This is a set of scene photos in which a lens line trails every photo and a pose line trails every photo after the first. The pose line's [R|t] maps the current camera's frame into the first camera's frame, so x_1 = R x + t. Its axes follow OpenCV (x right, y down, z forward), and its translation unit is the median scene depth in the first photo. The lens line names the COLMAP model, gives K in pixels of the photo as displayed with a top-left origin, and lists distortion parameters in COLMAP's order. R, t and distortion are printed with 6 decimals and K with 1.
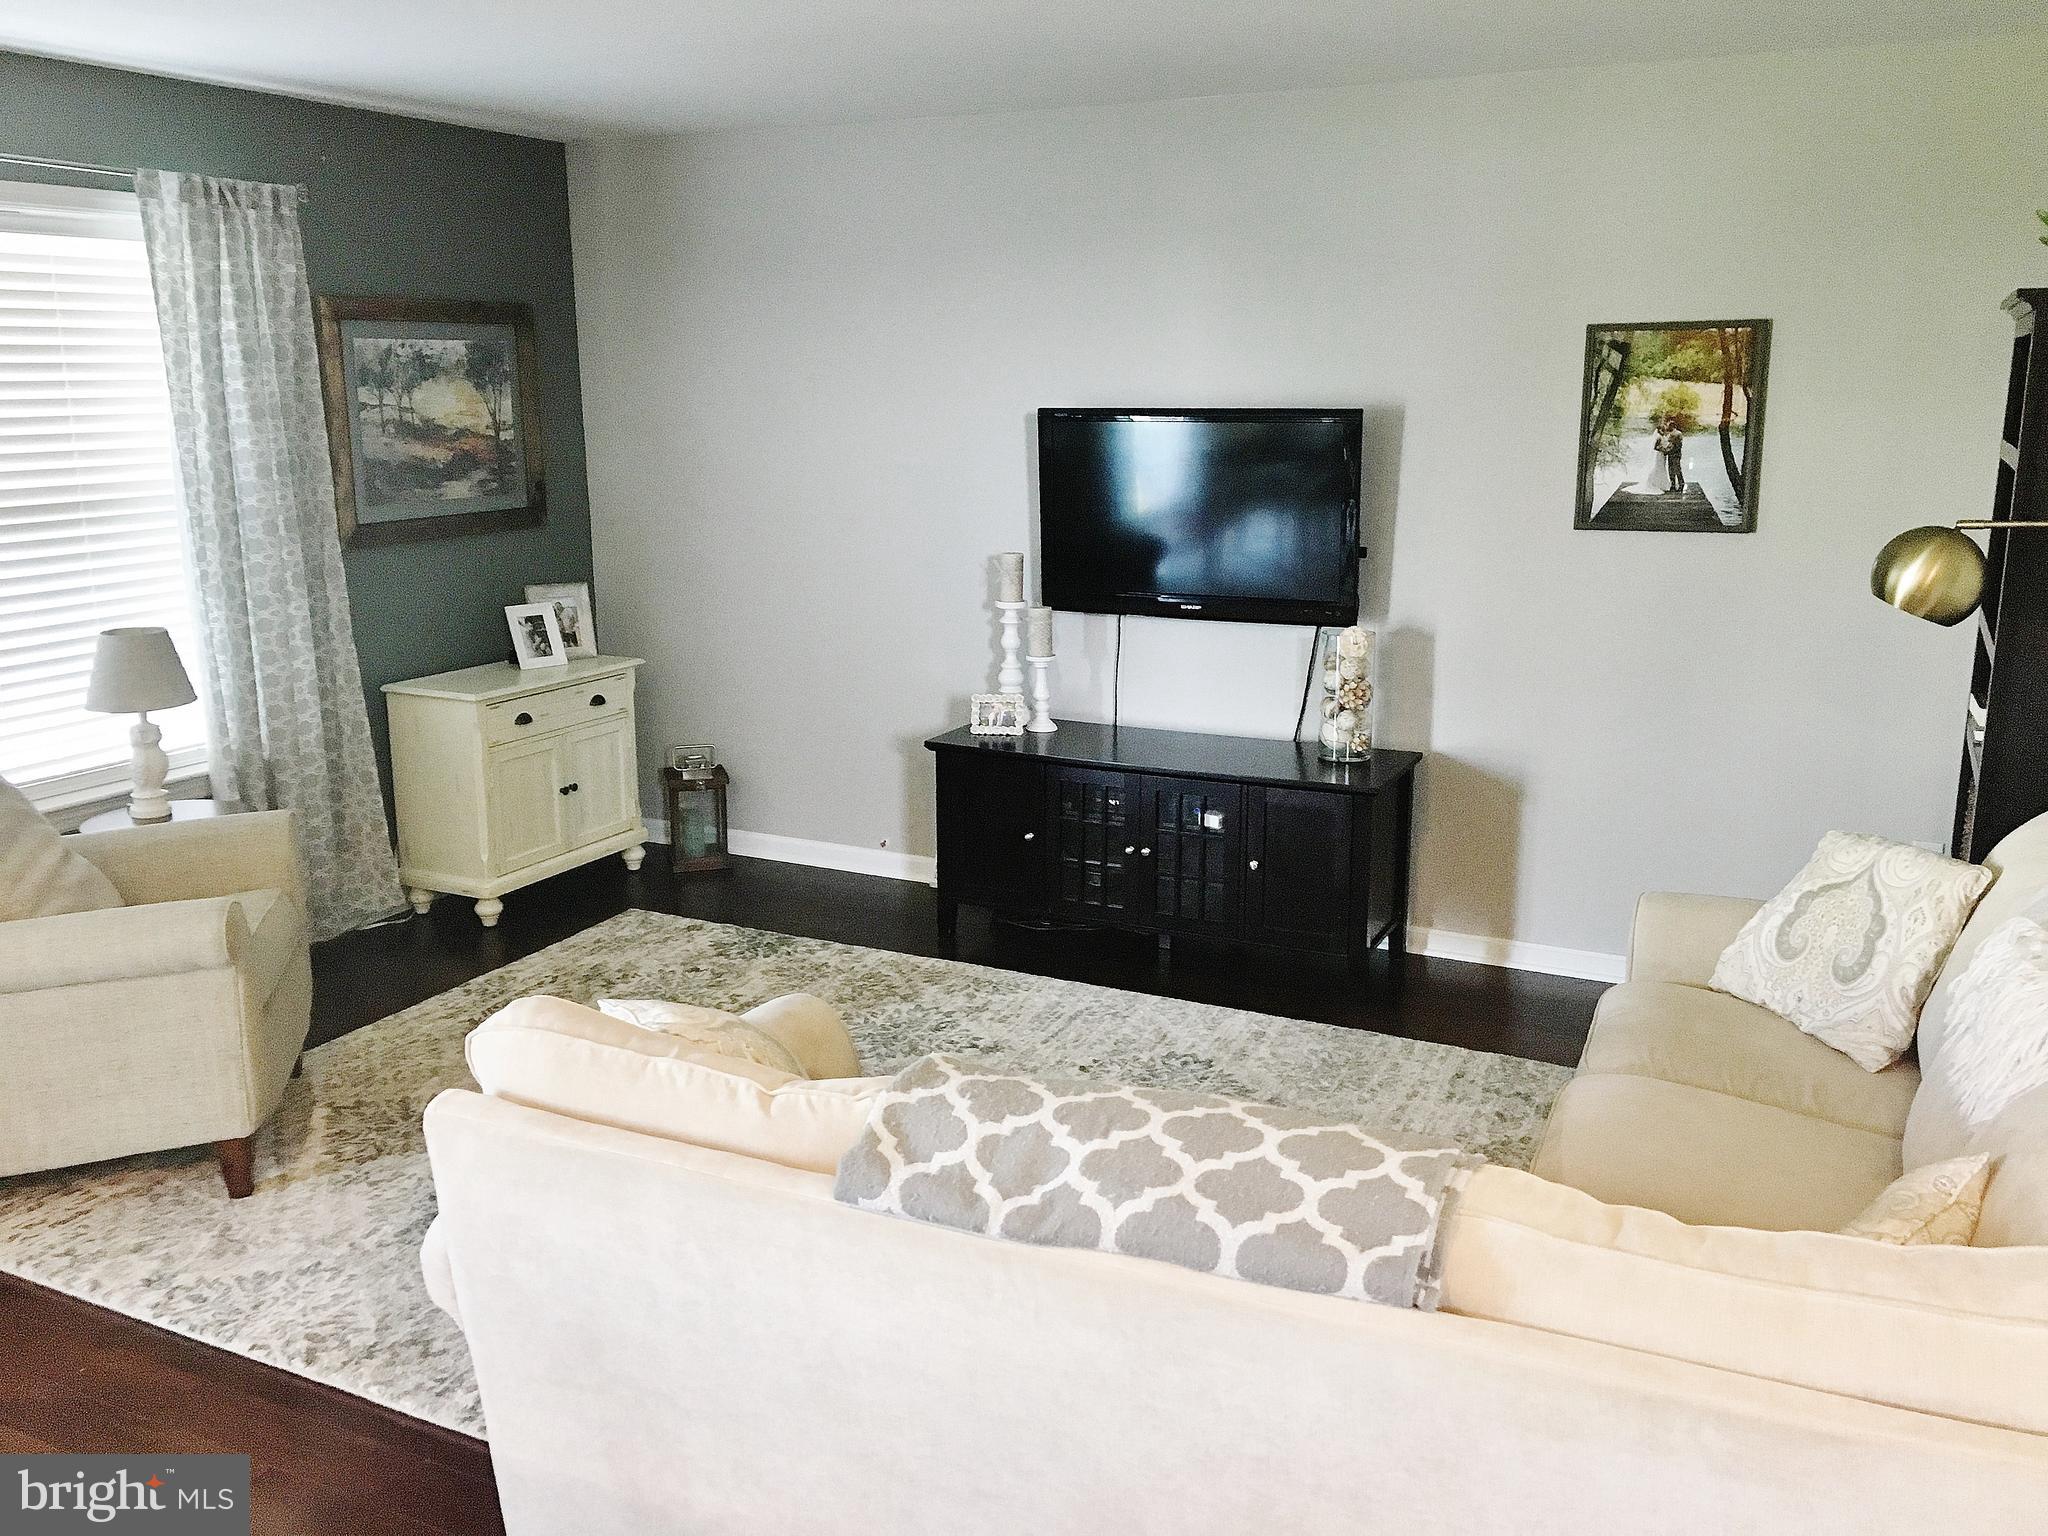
lens RADIAL K [[1732.9, 0, 1018.1], [0, 1732.9, 769.6], [0, 0, 1]] dist [0.096377, -0.140764]
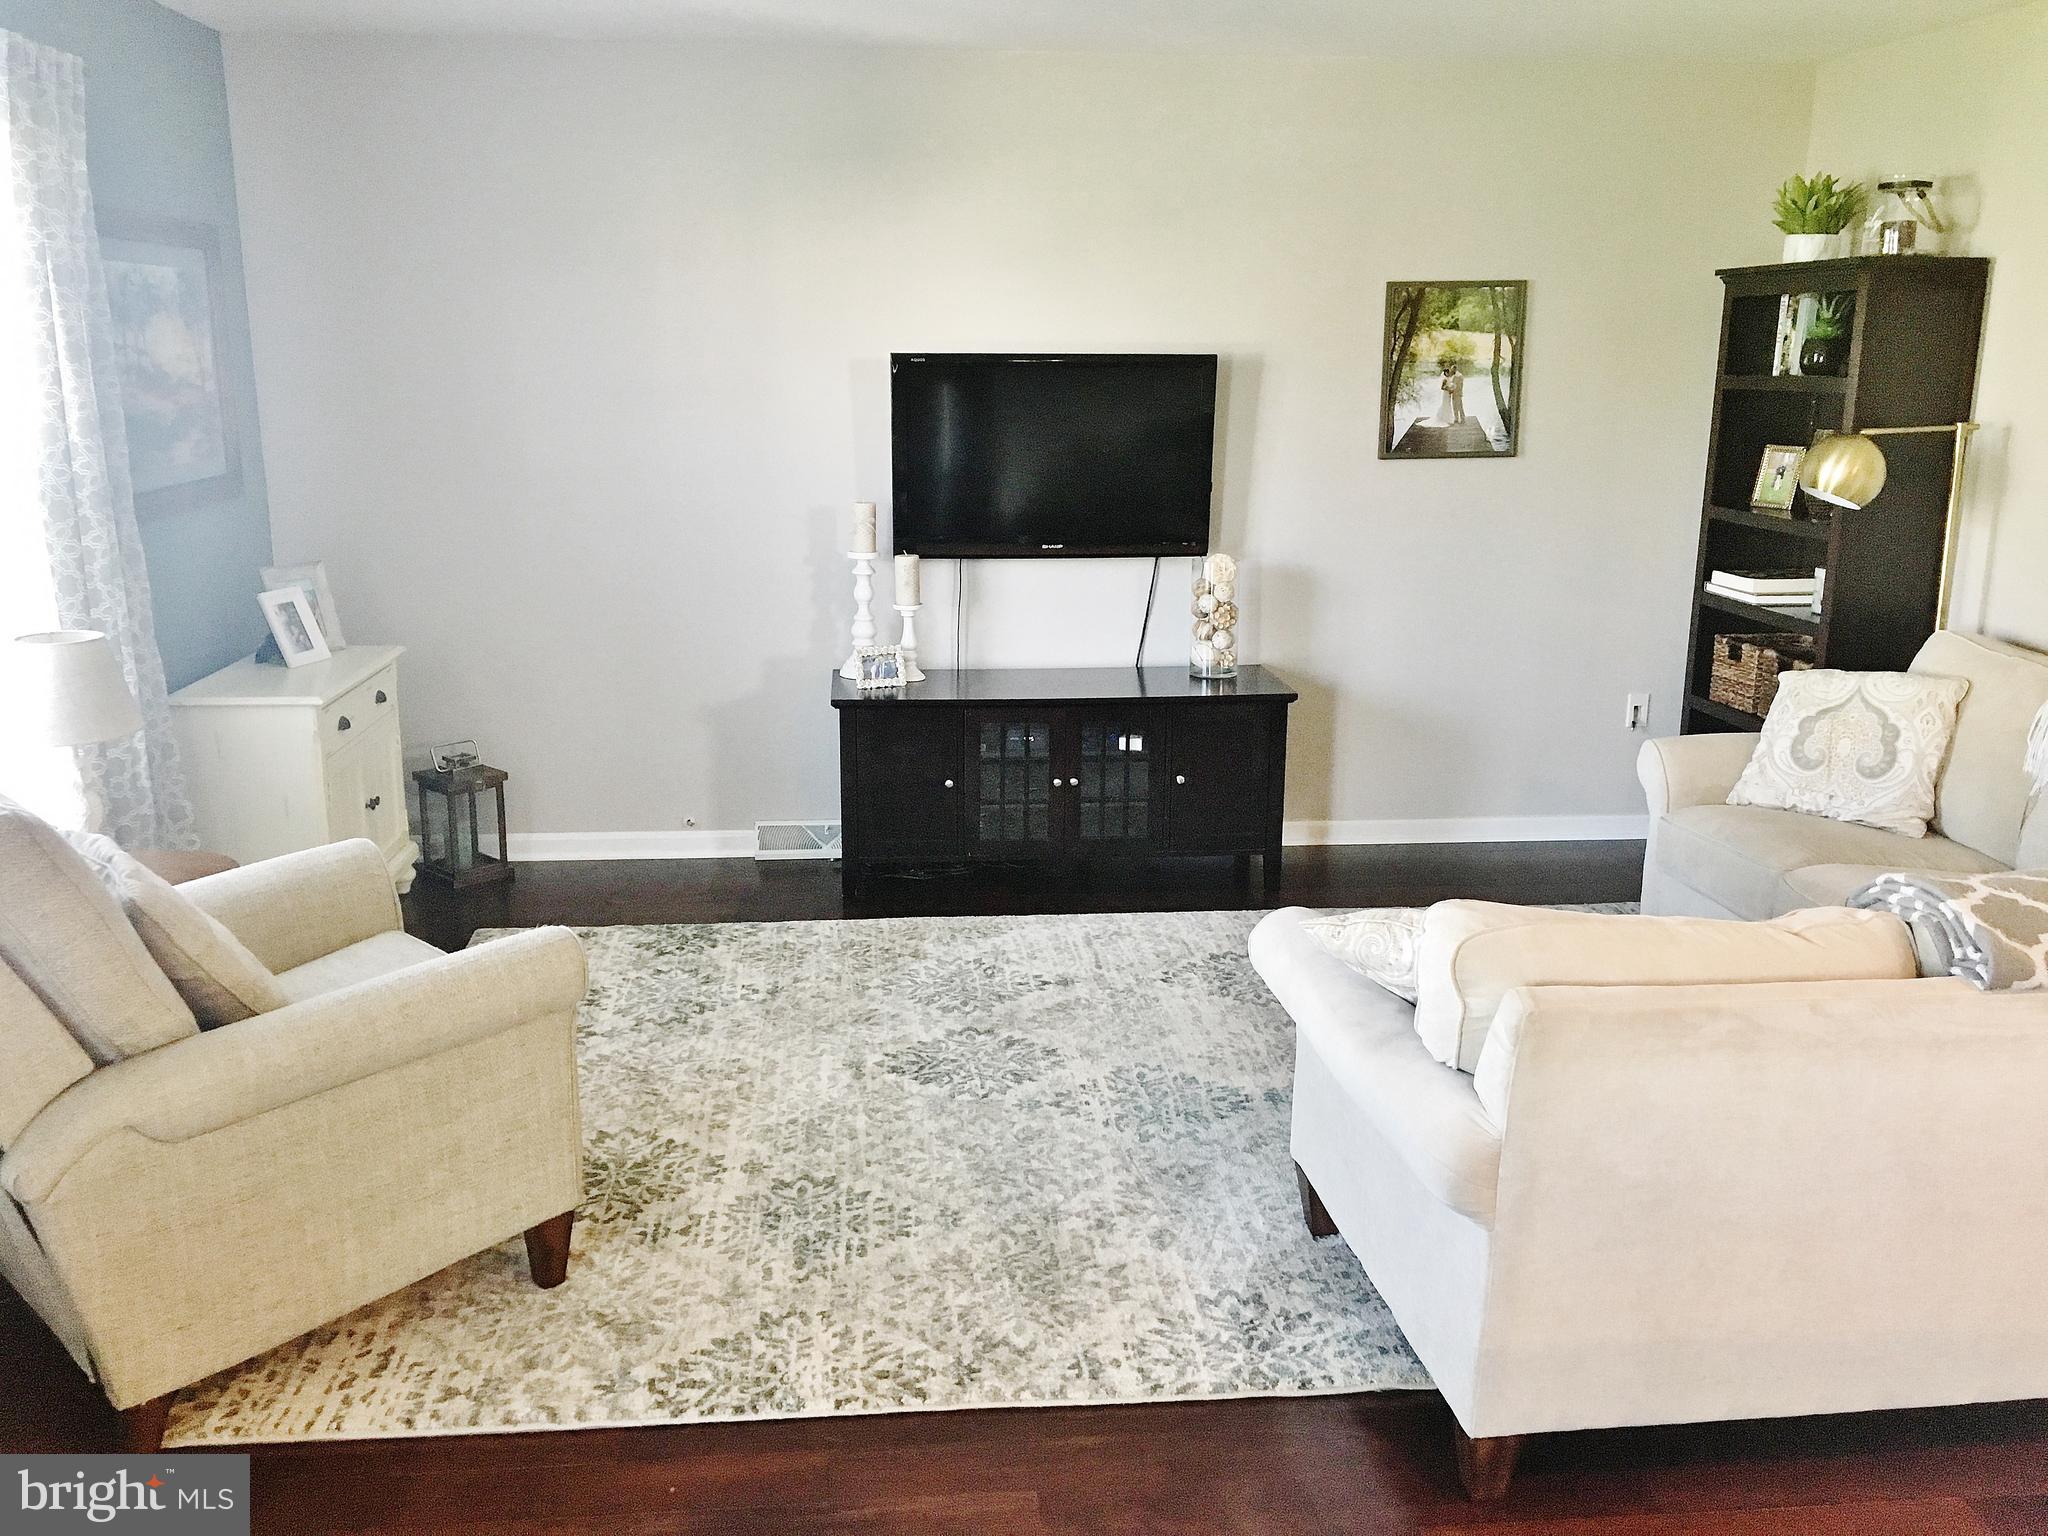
lens RADIAL K [[1732.9, 0, 1018.1], [0, 1732.9, 769.6], [0, 0, 1]] dist [0.096377, -0.140764]
pose [[0.851509, -0.117151, 0.511085, -0.507836], [0.110303, 0.992931, 0.043827, -0.009466], [-0.512607, 0.019055, 0.858412, 0.130835]]
